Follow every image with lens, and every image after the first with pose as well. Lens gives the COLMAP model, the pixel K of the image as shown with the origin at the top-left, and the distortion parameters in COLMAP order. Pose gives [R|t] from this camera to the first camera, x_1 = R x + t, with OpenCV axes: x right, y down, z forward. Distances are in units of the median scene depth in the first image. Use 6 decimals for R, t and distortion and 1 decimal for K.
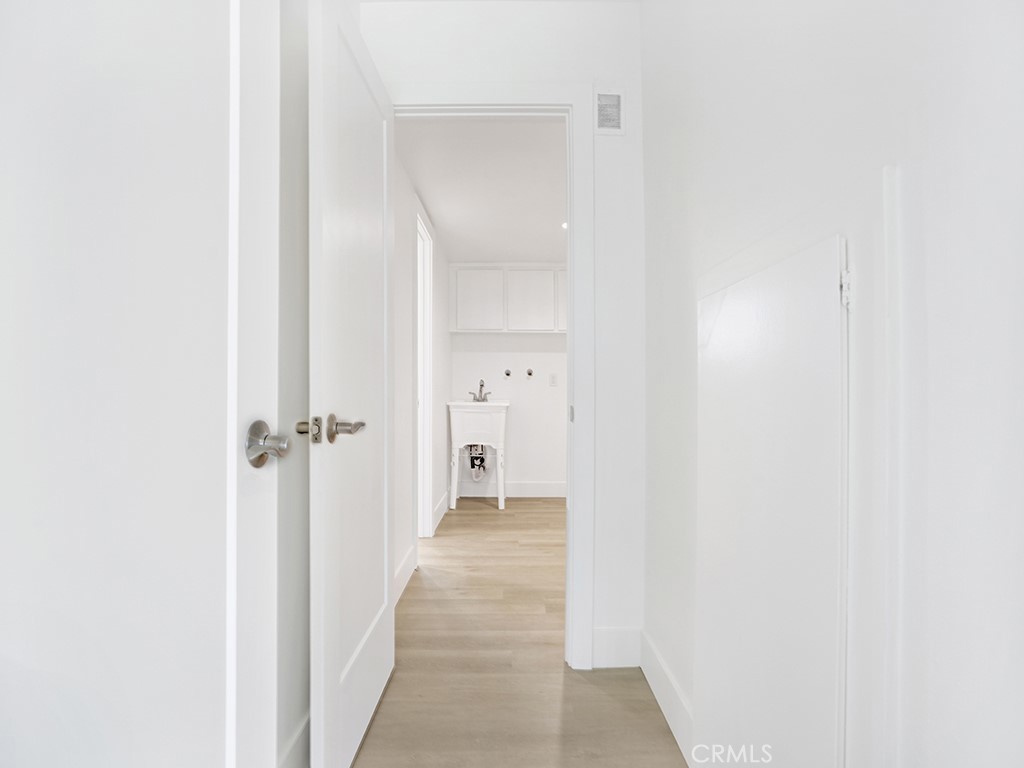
lens RADIAL K [[486.4, 0, 512.9], [0, 486.4, 389.3], [0, 0, 1]] dist [-0.067766, 0.027044]
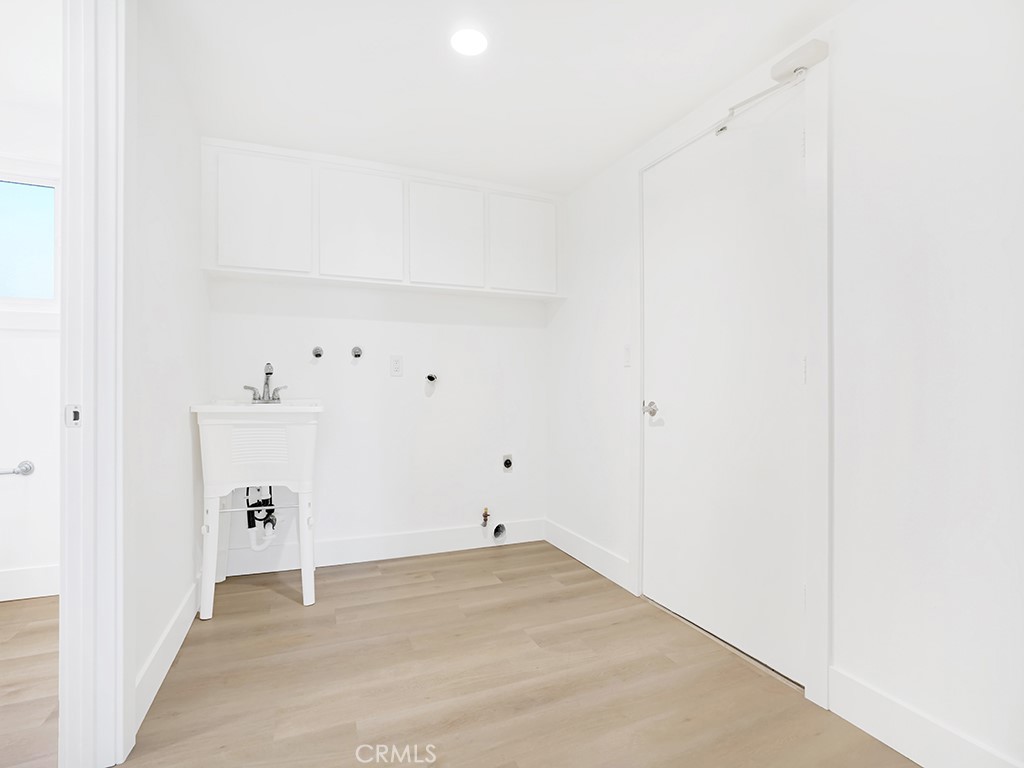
lens RADIAL K [[510.2, 0, 511.3], [0, 510.2, 380.8], [0, 0, 1]] dist [-0.060848, 0.031190]
pose [[0.932704, 0.001454, 0.360641, -0.014464], [-0.002417, 0.999995, 0.002219, -0.001978], [-0.360636, -0.002941, 0.932702, 0.388401]]
